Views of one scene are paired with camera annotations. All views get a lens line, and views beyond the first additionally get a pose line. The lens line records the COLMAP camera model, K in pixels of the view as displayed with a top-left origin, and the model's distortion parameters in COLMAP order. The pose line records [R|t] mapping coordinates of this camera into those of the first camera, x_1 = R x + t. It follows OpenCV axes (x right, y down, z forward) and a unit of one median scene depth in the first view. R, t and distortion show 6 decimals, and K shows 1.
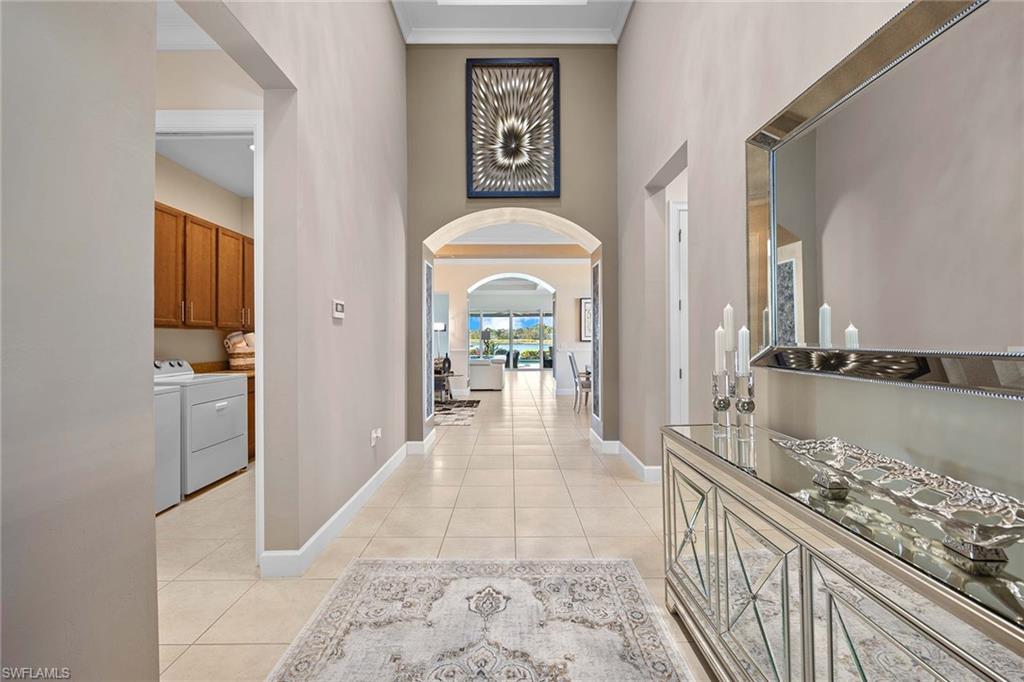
lens RADIAL K [[417.2, 0, 508.5], [0, 417.2, 338.6], [0, 0, 1]] dist [-0.001791, 0.001488]
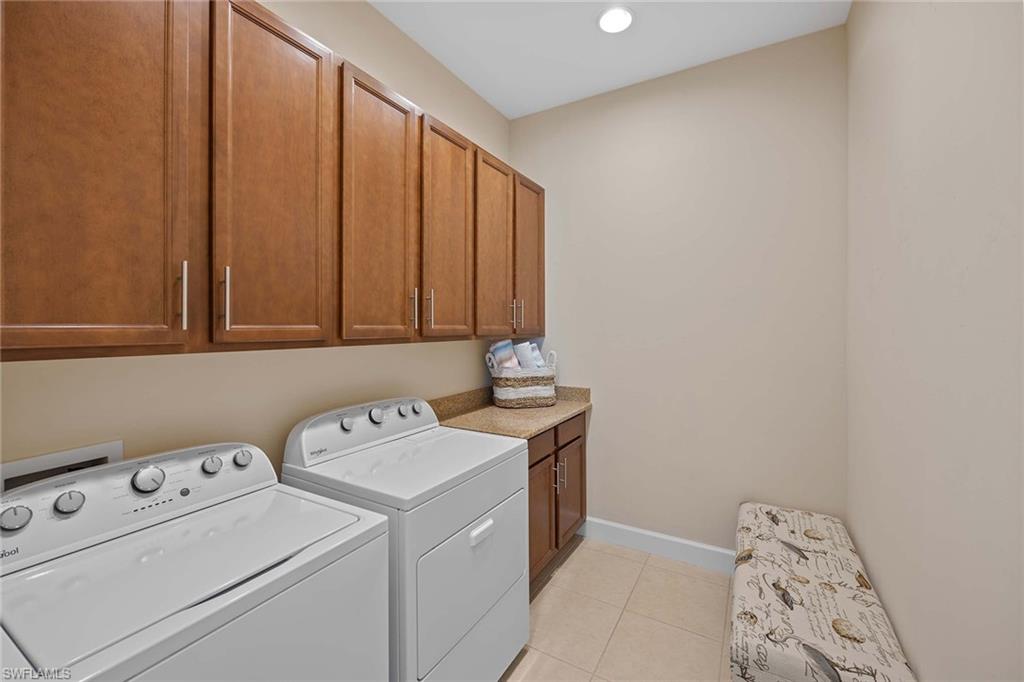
lens RADIAL K [[417.2, 0, 513.7], [0, 417.2, 330.2], [0, 0, 1]] dist [-0.001791, 0.001488]
pose [[0.863780, 0.003502, -0.503857, -0.378129], [-0.000023, 0.999976, 0.006911, -0.037436], [0.503870, -0.005958, 0.863759, 0.550277]]
